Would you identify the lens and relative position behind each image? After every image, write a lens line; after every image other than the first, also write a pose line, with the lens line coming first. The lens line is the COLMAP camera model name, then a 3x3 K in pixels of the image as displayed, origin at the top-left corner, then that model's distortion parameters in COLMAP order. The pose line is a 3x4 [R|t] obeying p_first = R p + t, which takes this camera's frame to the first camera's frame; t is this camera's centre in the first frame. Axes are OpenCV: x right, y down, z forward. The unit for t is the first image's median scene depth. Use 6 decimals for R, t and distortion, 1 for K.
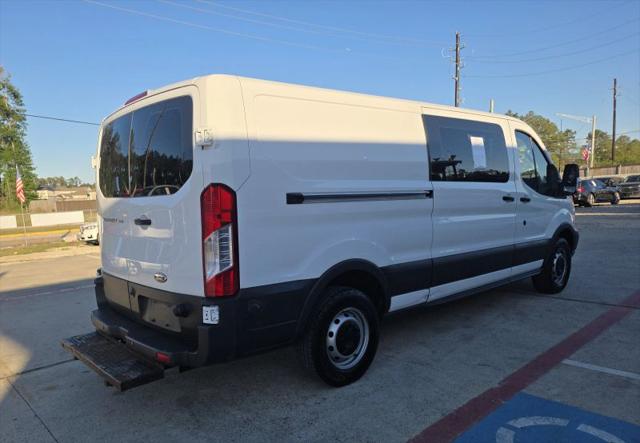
lens RADIAL K [[457.6, 0, 284.6], [0, 457.6, 257.1], [0, 0, 1]] dist [0.041054, -0.026501]
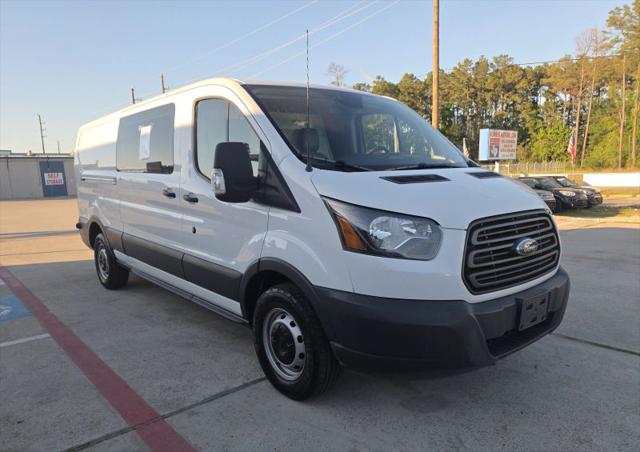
lens RADIAL K [[453.3, 0, 310.3], [0, 453.3, 246.7], [0, 0, 1]] dist [0.035086, -0.015503]
pose [[-0.006177, 0.208125, -0.978083, 1.604073], [-0.111737, 0.971832, 0.207501, -0.285560], [0.993719, 0.110570, 0.017252, 1.541556]]
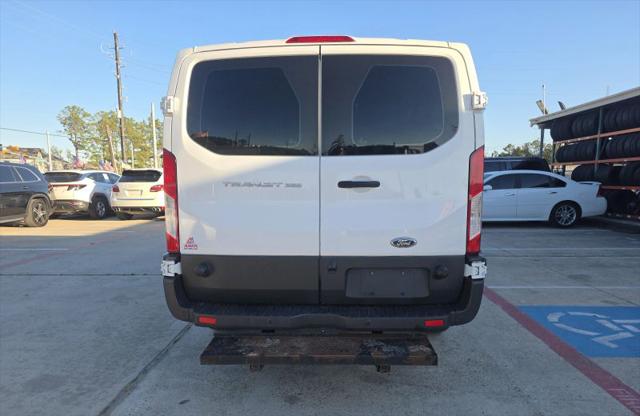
lens RADIAL K [[436.1, 0, 313.5], [0, 436.1, 238.2], [0, 0, 1]] dist [0.030312, -0.010675]
pose [[0.682422, -0.055161, 0.728874, -0.802863], [0.076051, 0.997095, 0.004256, 0.013432], [-0.726991, 0.052527, 0.684635, 0.404563]]
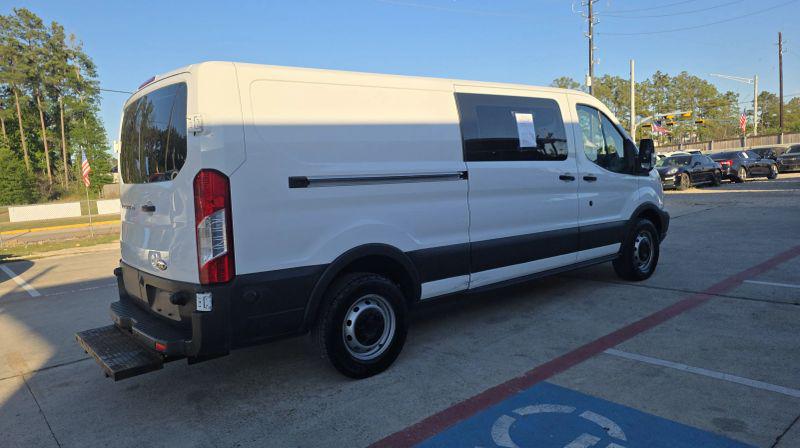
lens RADIAL K [[537.2, 0, 389.9], [0, 537.2, 225.2], [0, 0, 1]] dist [0.045430, -0.030259]
pose [[0.999675, -0.013422, -0.021670, 0.185136], [0.012576, 0.999172, -0.038695, 0.007938], [0.022171, 0.038410, 0.999016, -0.110267]]
